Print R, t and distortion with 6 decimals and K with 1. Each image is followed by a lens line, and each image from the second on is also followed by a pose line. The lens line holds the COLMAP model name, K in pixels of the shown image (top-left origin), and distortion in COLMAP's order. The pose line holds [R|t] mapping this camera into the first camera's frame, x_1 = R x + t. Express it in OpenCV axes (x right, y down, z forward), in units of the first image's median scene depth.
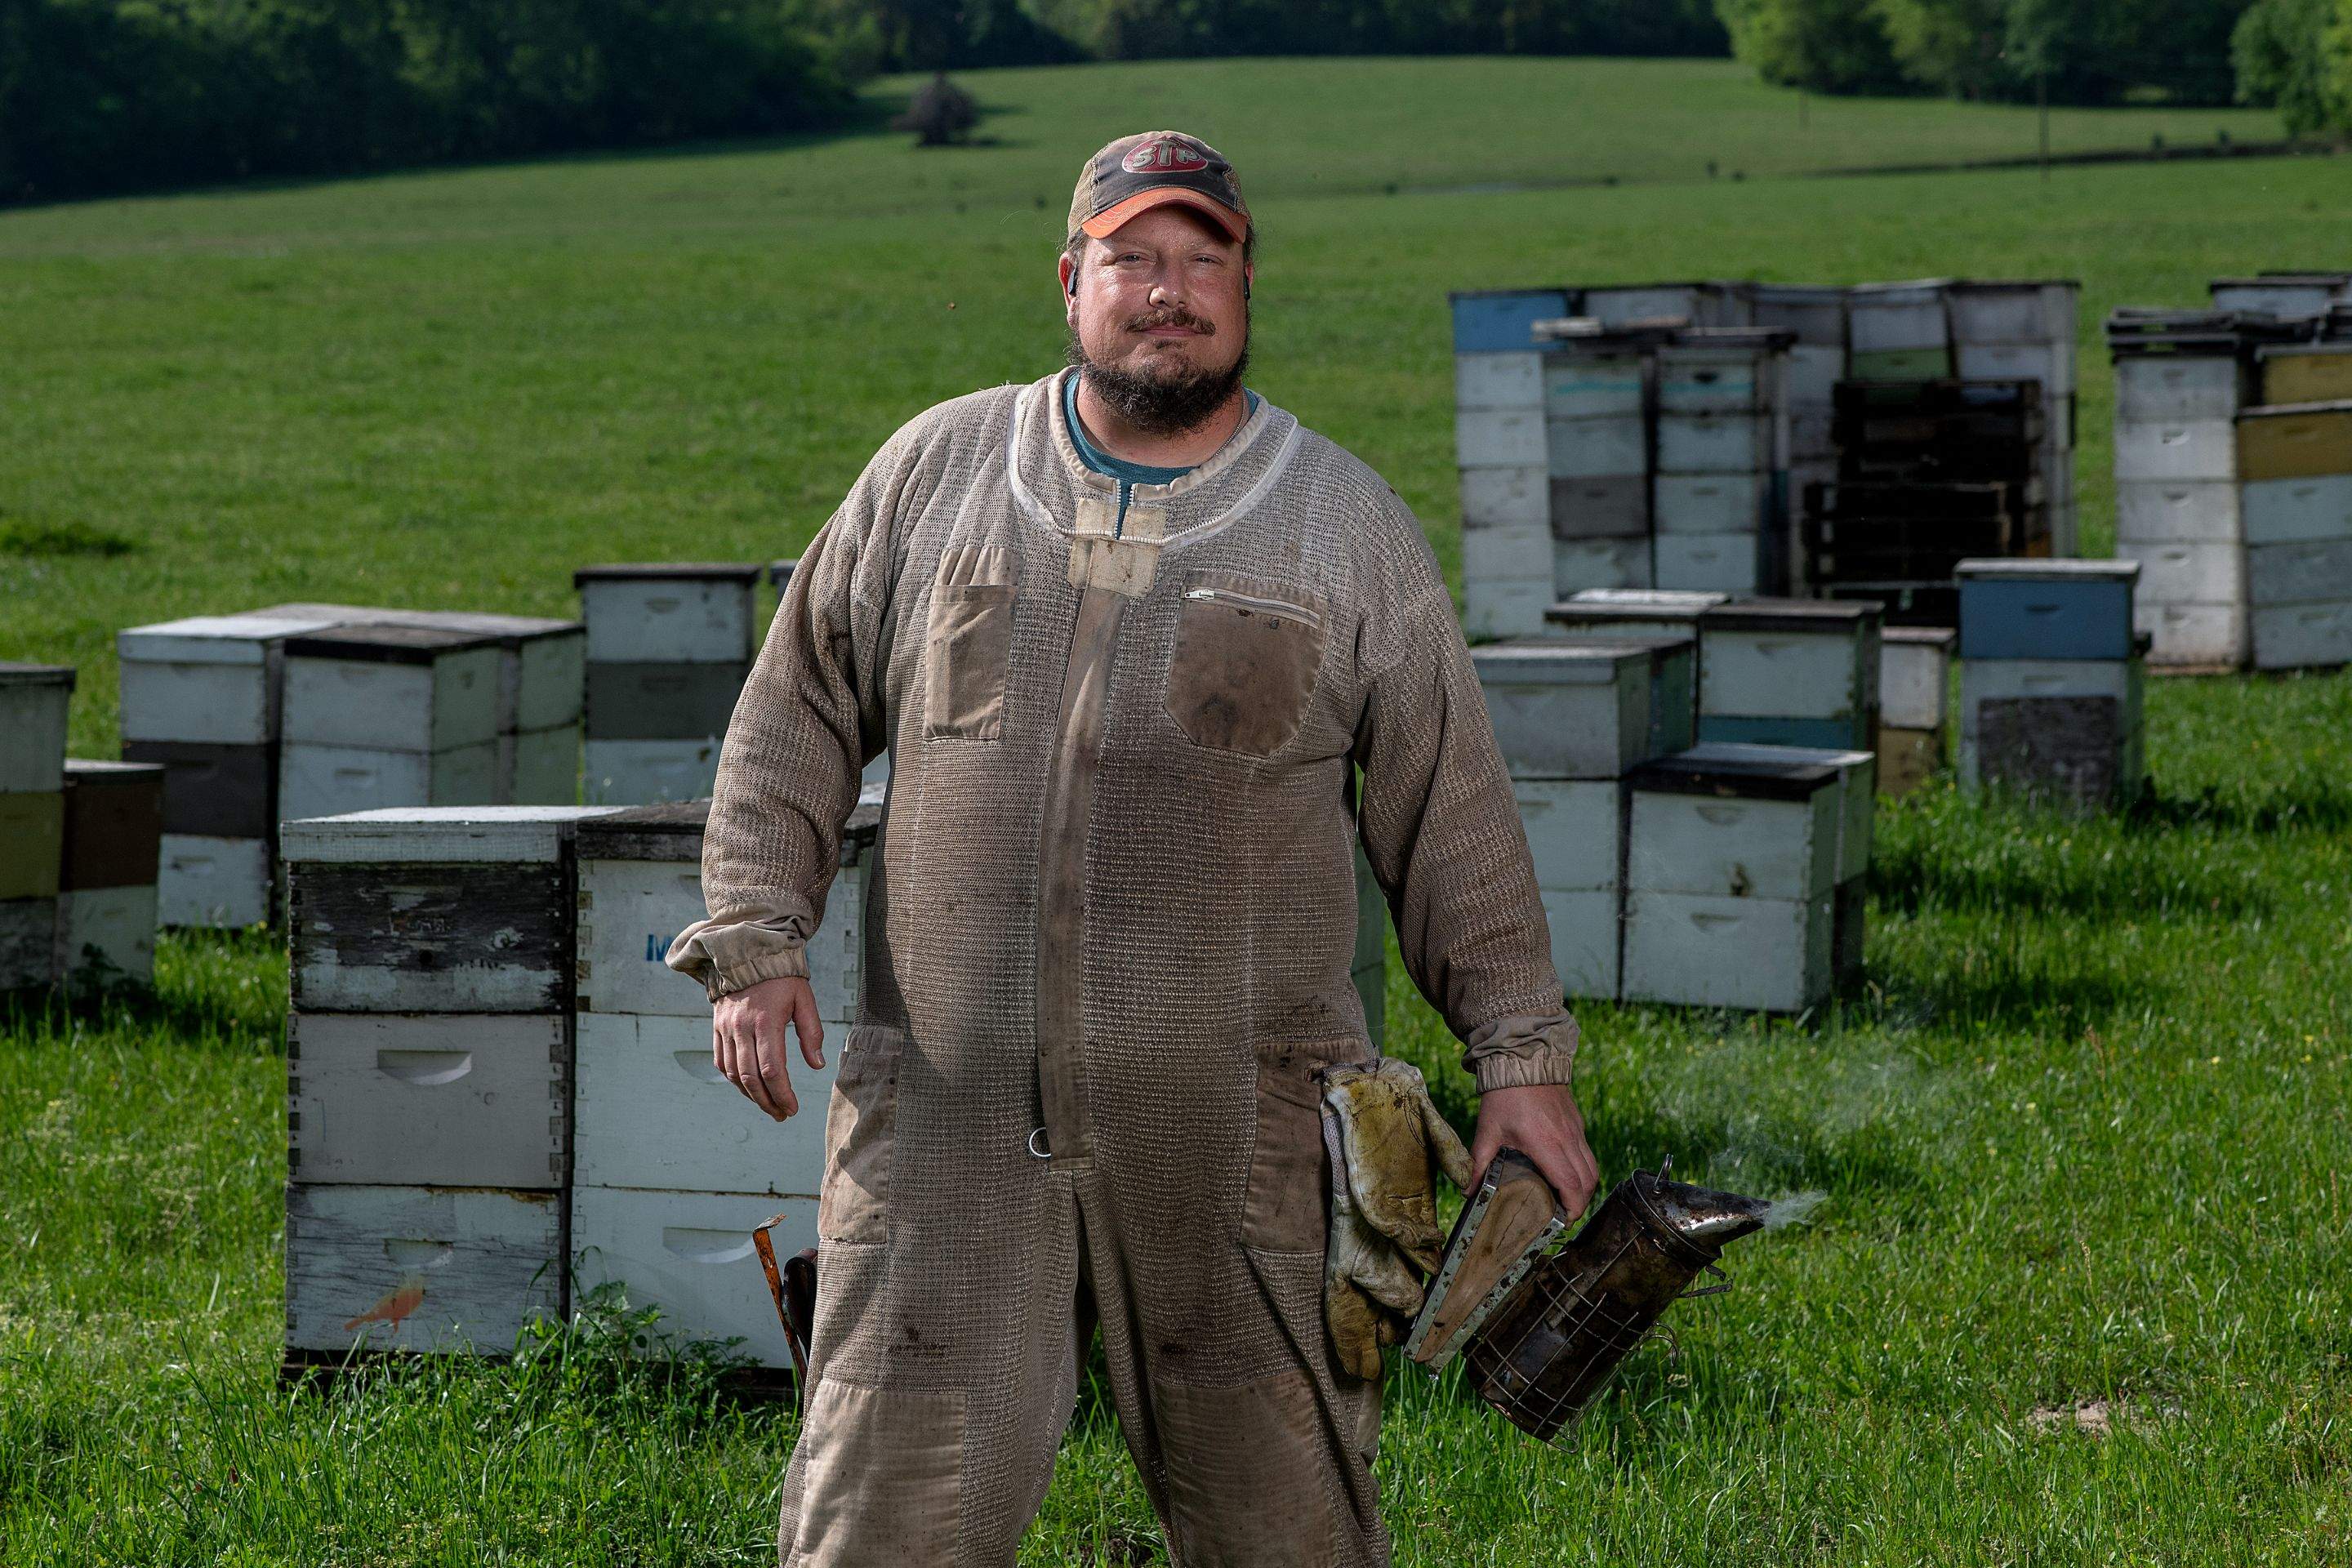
lens RADIAL K [[8695.3, 0, 1176.0], [0, 8695.3, 784.0], [0, 0, 1]] dist [-0.327236, 6.849446]
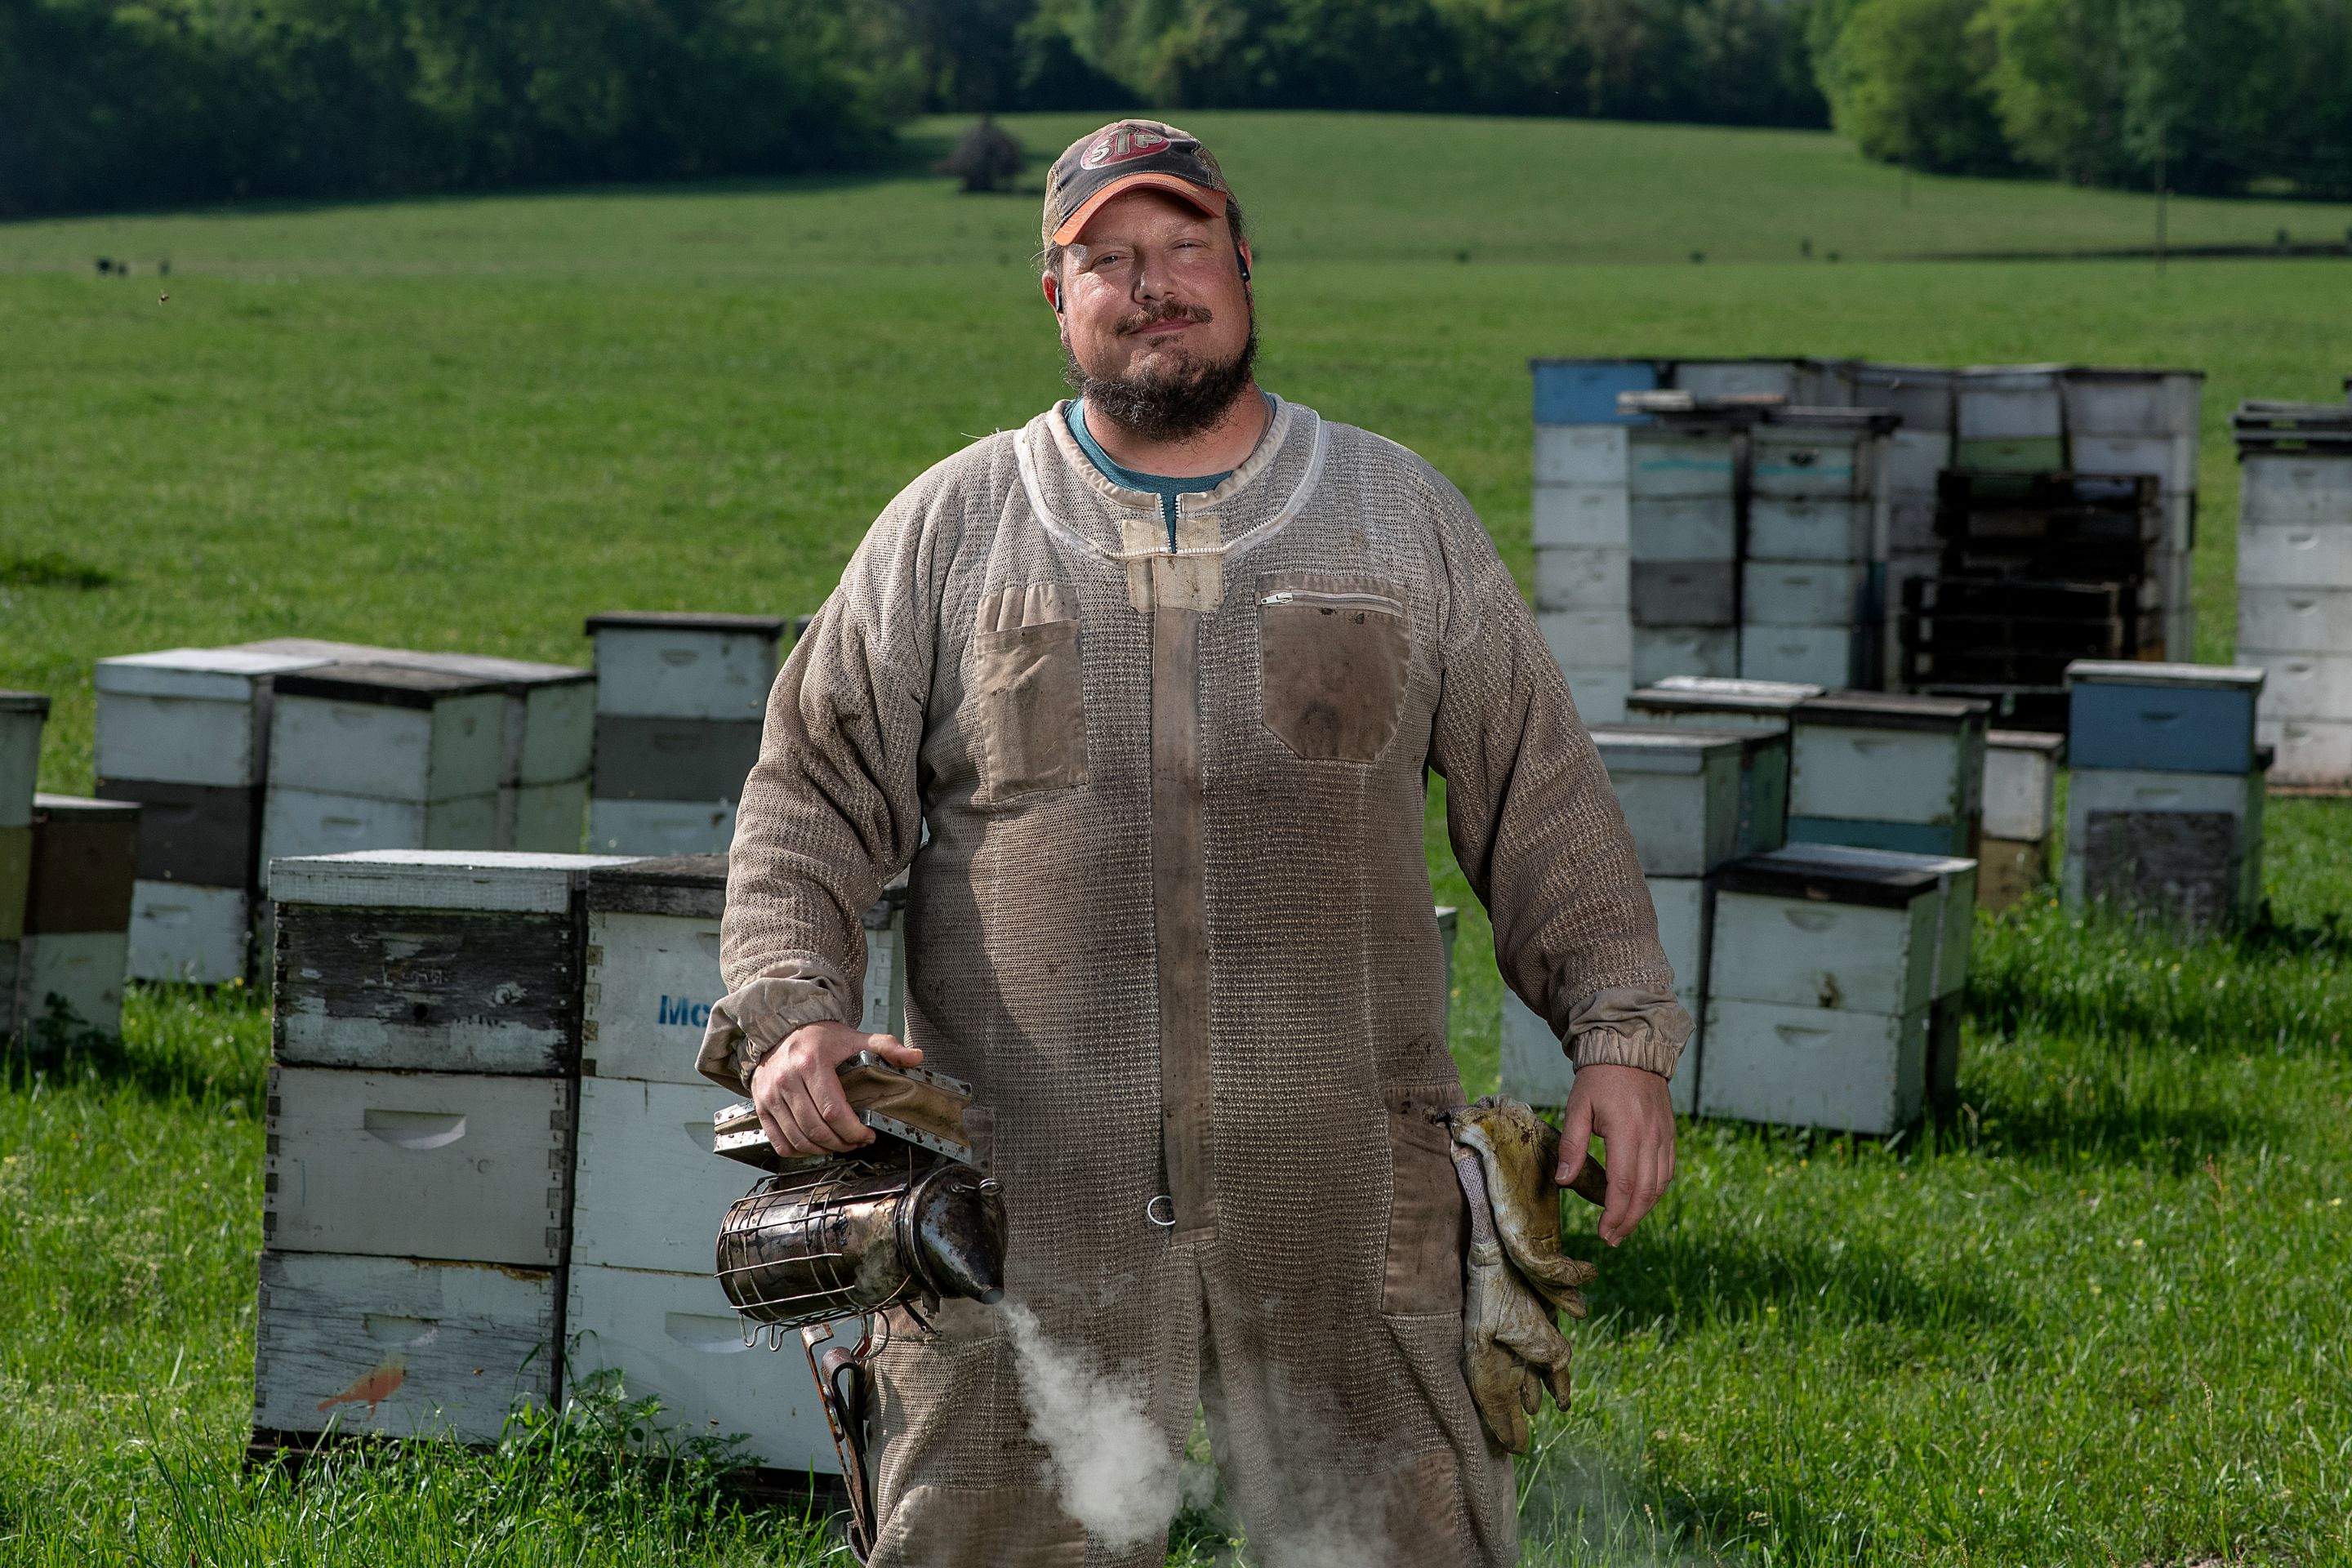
lens RADIAL K [[9257.7, 0, 1176.0], [0, 9257.7, 784.0], [0, 0, 1]] dist [-0.330624, 6.212909]
pose [[0.999286, 0.037597, -0.003674, -0.001661], [-0.037635, 0.999232, -0.010878, 0.001776], [0.003262, 0.011009, 0.999934, 0.007600]]
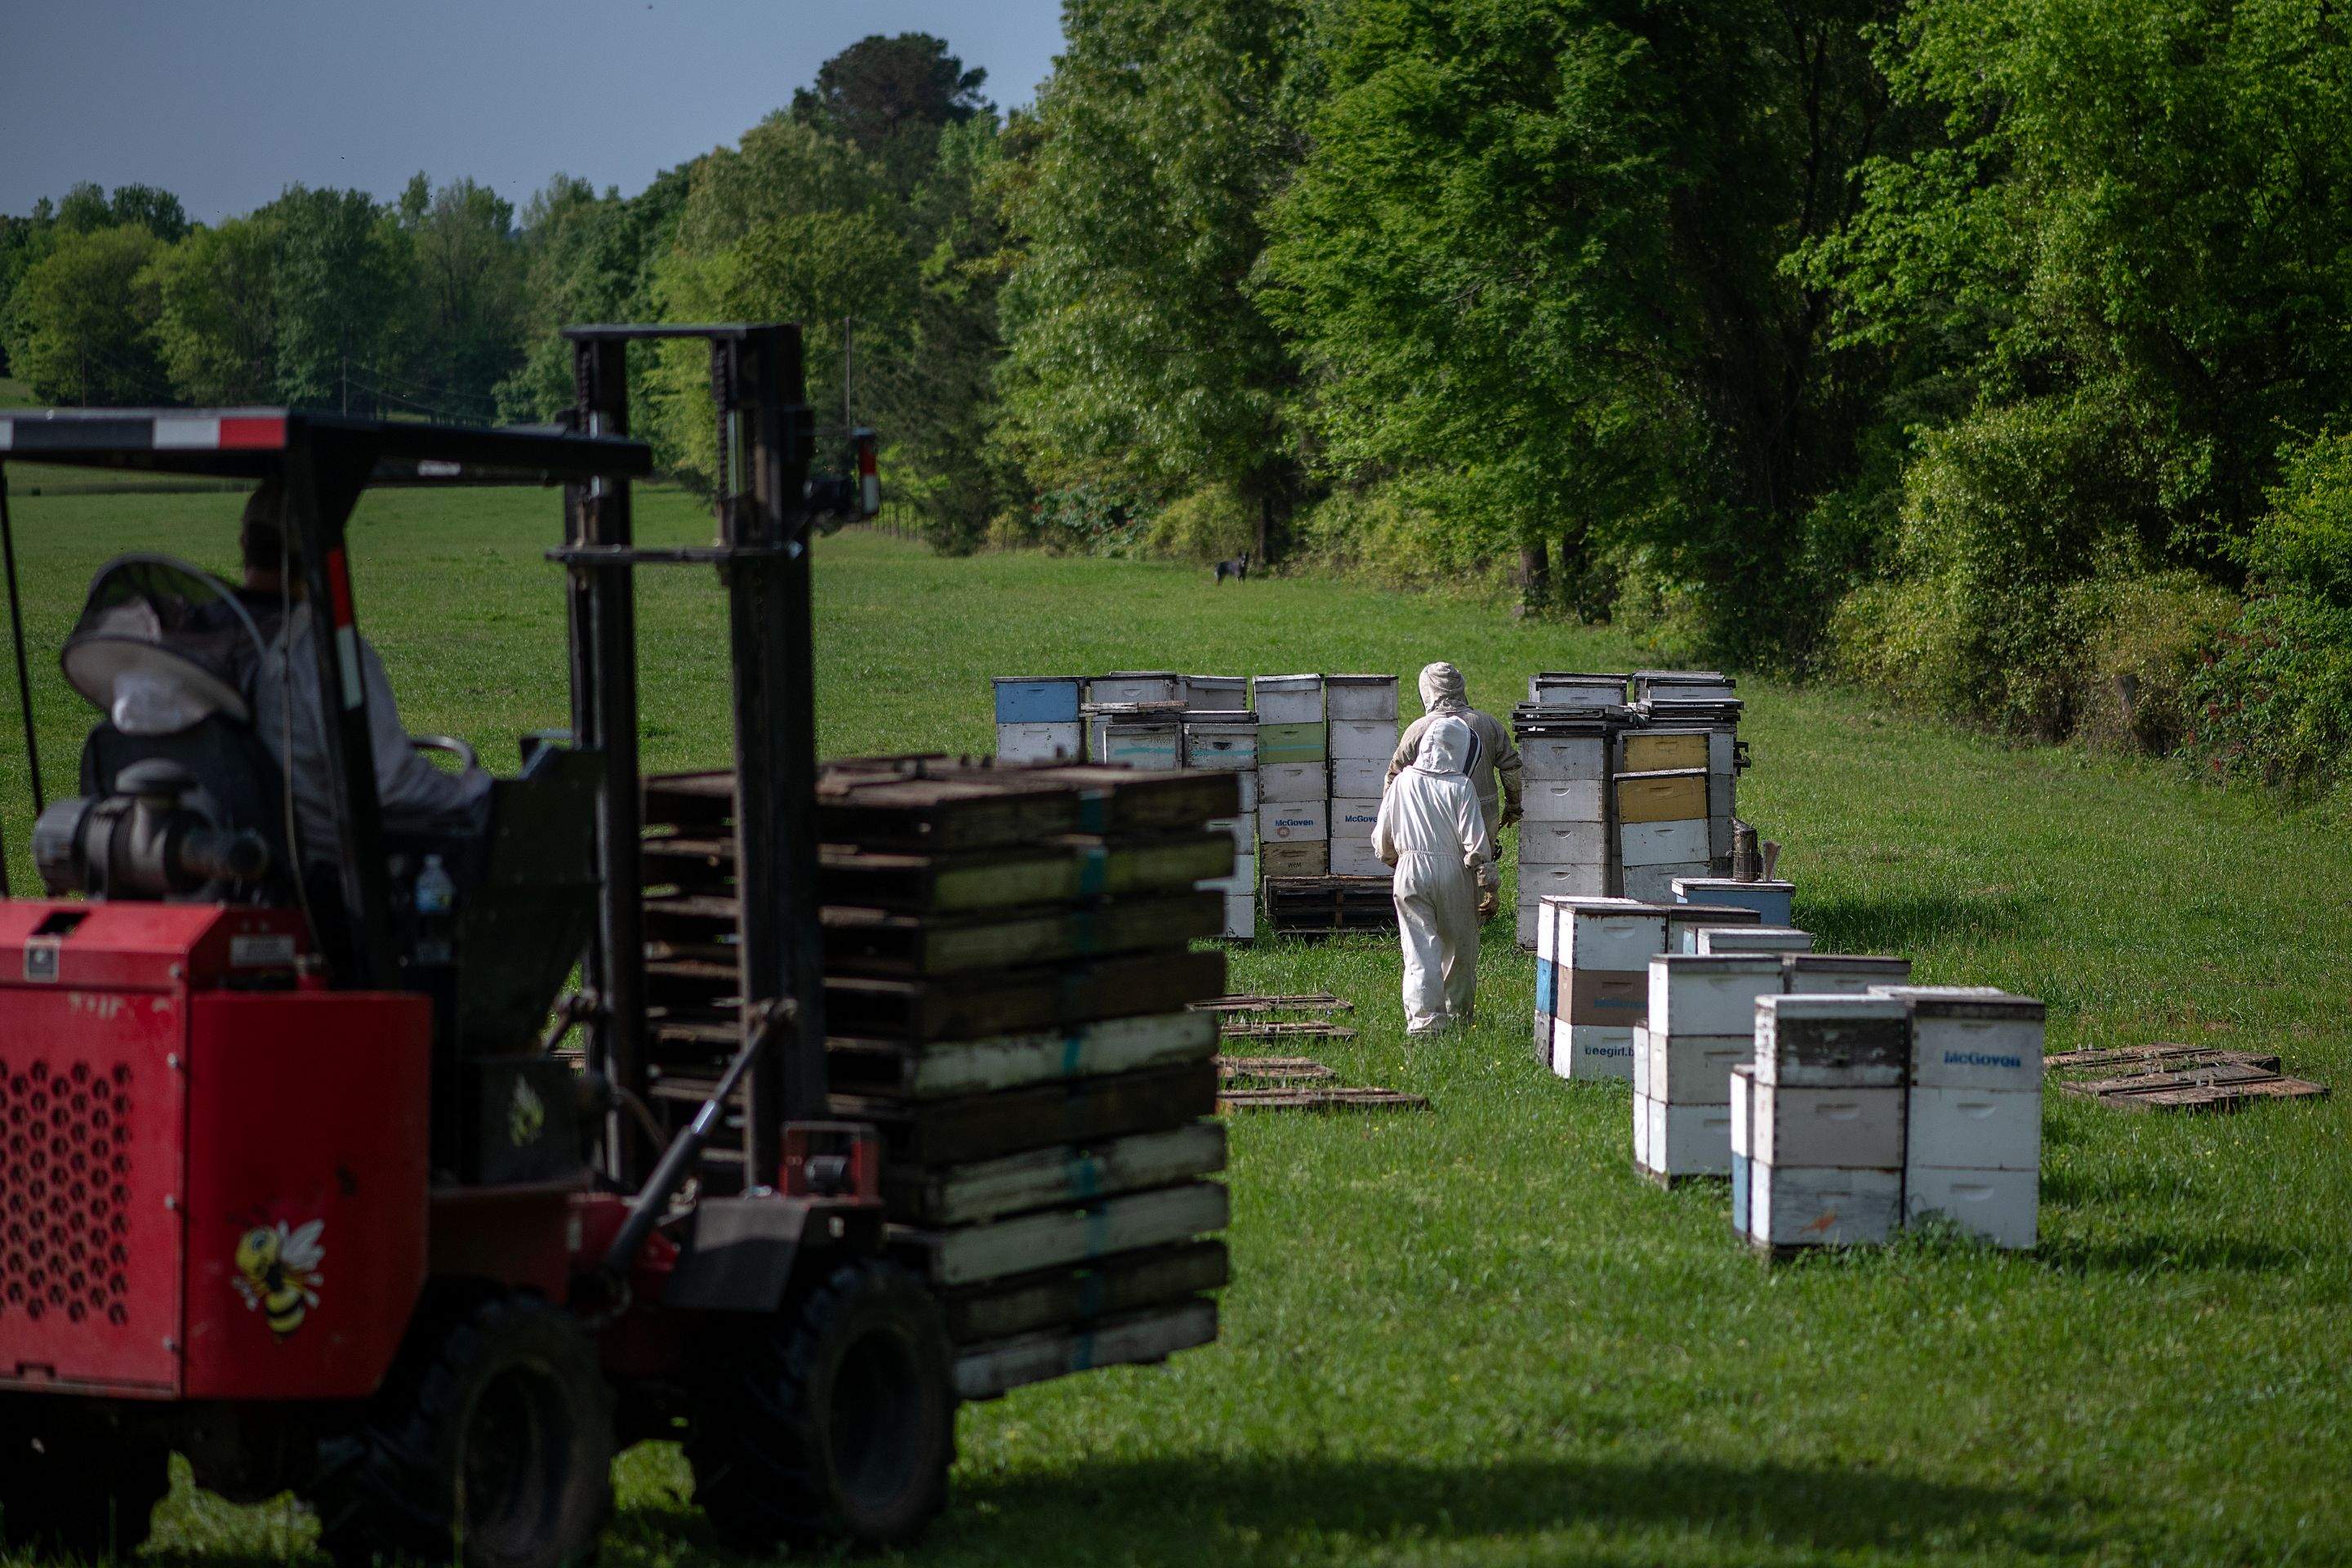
lens RADIAL K [[9683.0, 0, 1301.7], [0, 9683.0, 774.8], [0, 0, 1]] dist [-0.343995, 4.751889]
pose [[0.961211, 0.013105, 0.275501, -0.453458], [-0.003614, 0.999383, -0.034929, 0.017008], [-0.275789, 0.032579, 0.960666, -0.663738]]
